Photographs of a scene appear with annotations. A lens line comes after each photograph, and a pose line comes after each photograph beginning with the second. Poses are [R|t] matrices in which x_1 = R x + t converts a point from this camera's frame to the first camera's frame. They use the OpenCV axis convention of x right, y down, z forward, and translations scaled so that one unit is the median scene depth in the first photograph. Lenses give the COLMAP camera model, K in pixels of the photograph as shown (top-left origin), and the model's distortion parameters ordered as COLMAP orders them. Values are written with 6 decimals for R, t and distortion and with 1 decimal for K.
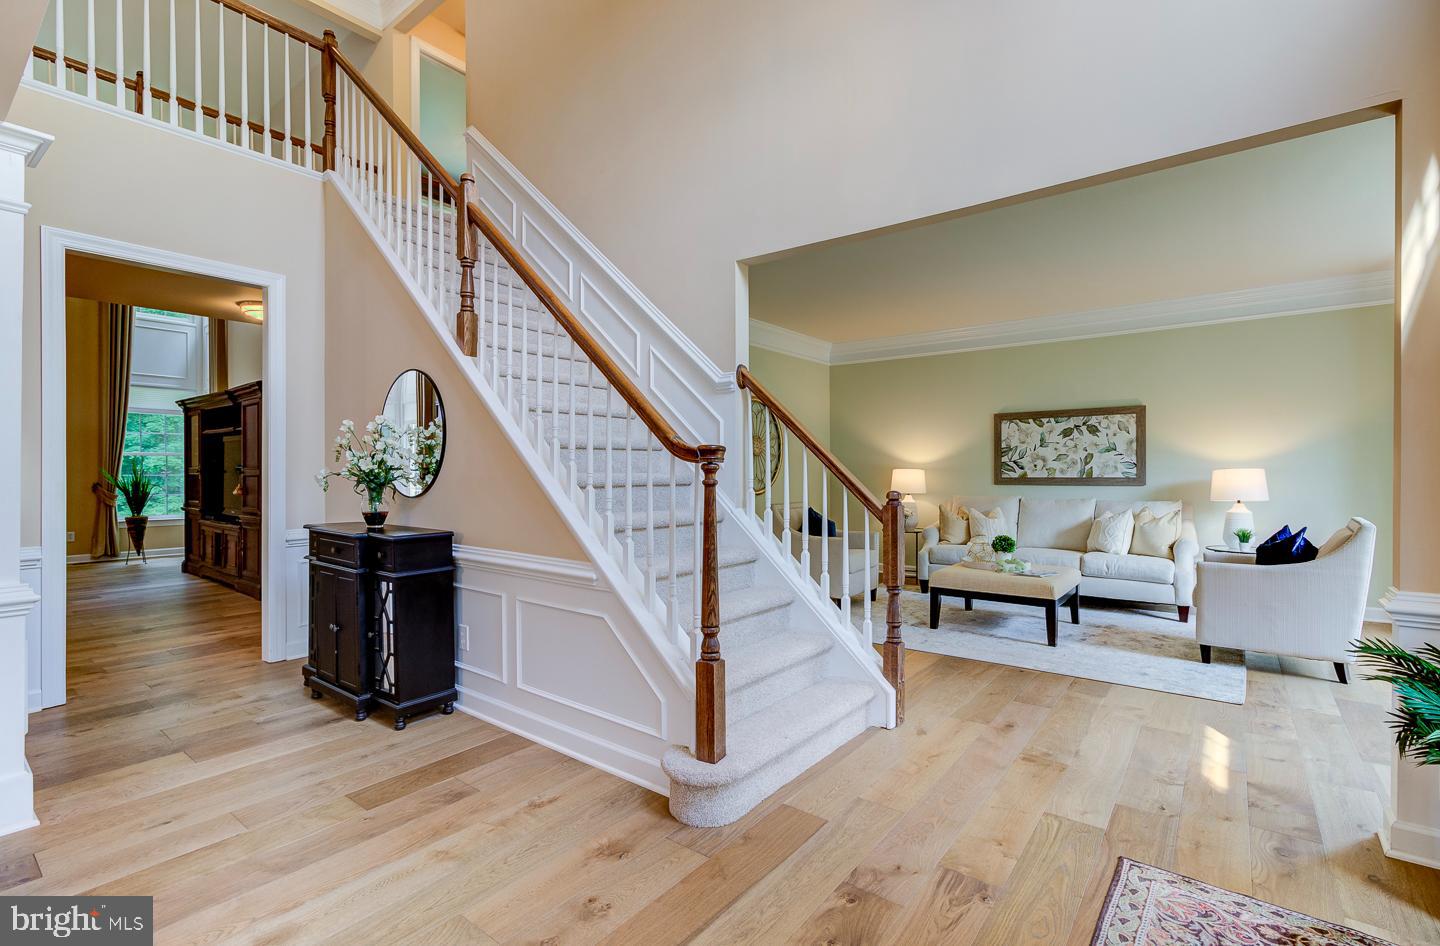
lens RADIAL K [[650.3, 0, 705.9], [0, 650.3, 476.5], [0, 0, 1]] dist [-0.001432, -0.000814]
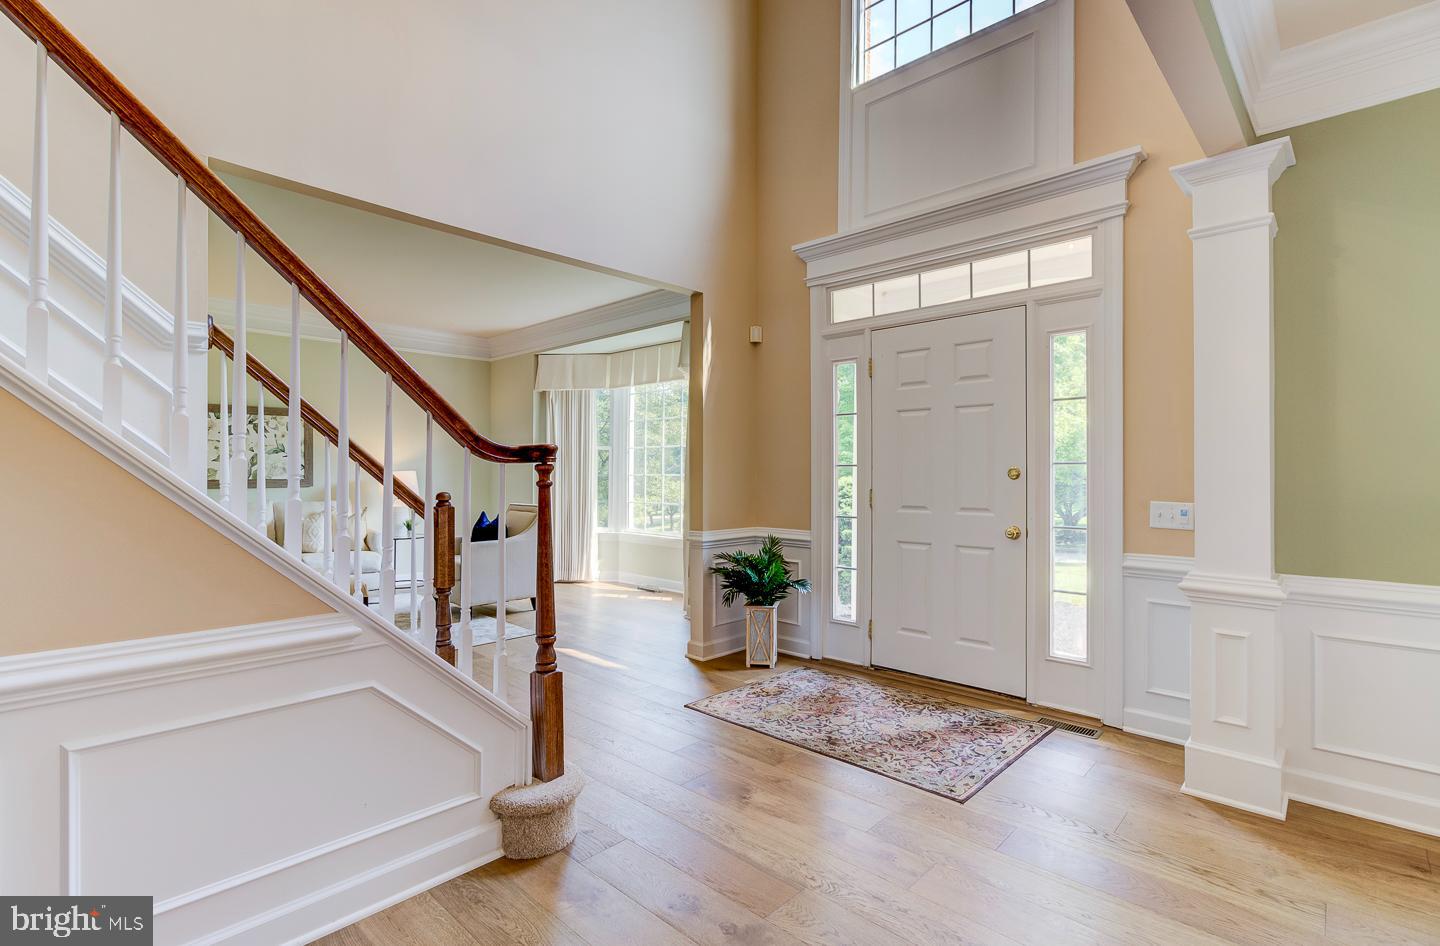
lens RADIAL K [[689.6, 0, 720.0], [0, 689.6, 473.0], [0, 0, 1]] dist [-0.002086, -0.000191]
pose [[0.088995, 0.000027, 0.996032, -0.362081], [0.008735, 0.999962, -0.000807, -0.001282], [-0.995994, 0.008772, 0.088991, 0.246830]]
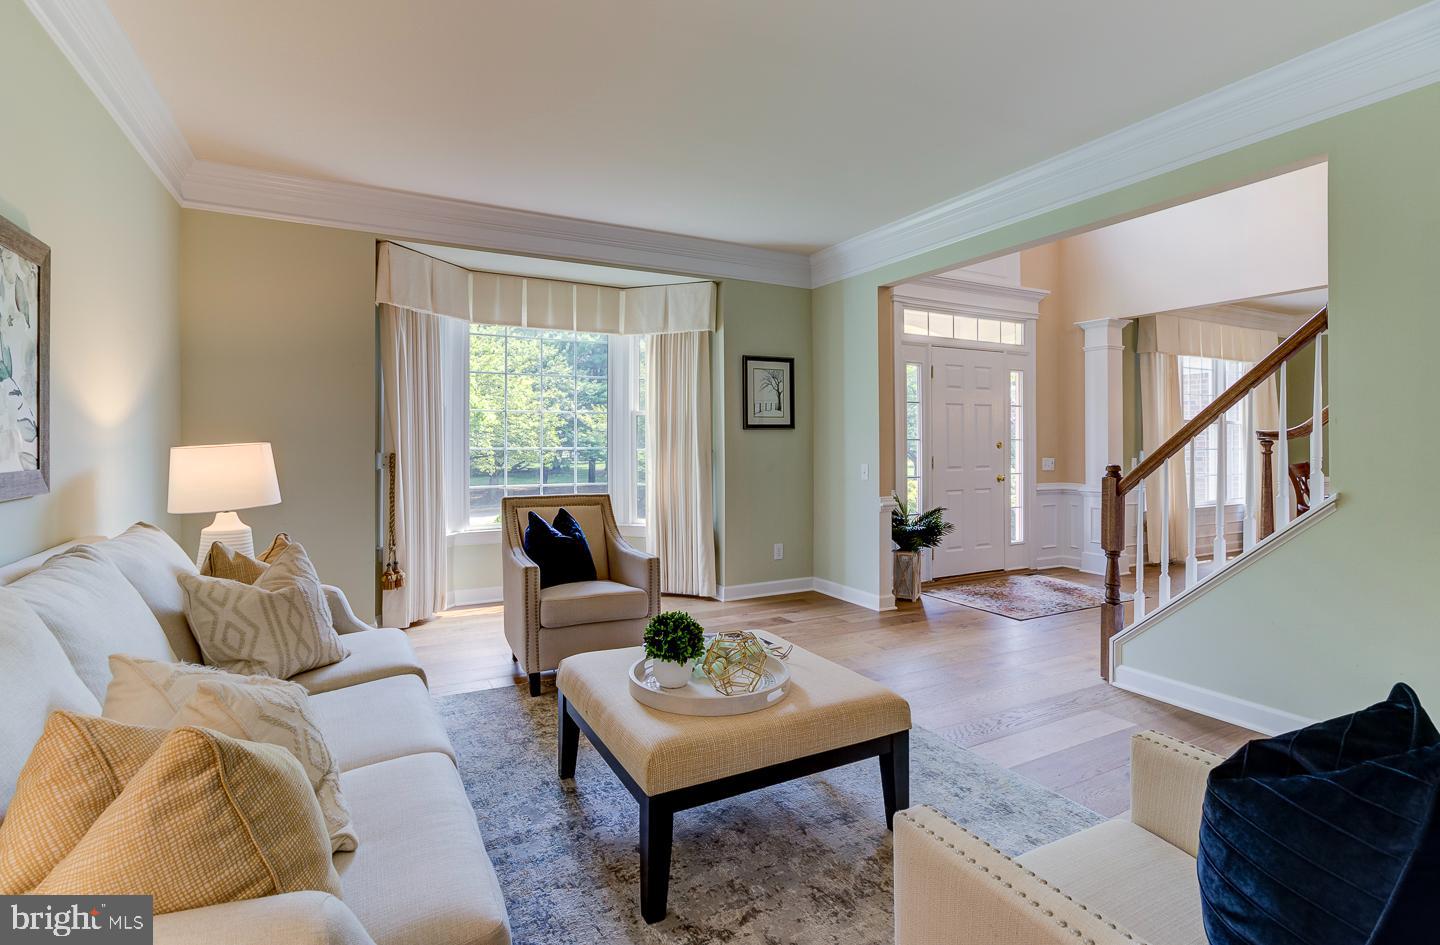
lens RADIAL K [[673.5, 0, 731.7], [0, 673.5, 449.1], [0, 0, 1]] dist [0.000942, 0.000660]
pose [[-0.923599, -0.001092, 0.383358, 0.234078], [0.005604, 0.999851, 0.016349, -0.012370], [-0.383319, 0.017248, -0.923455, 1.164469]]
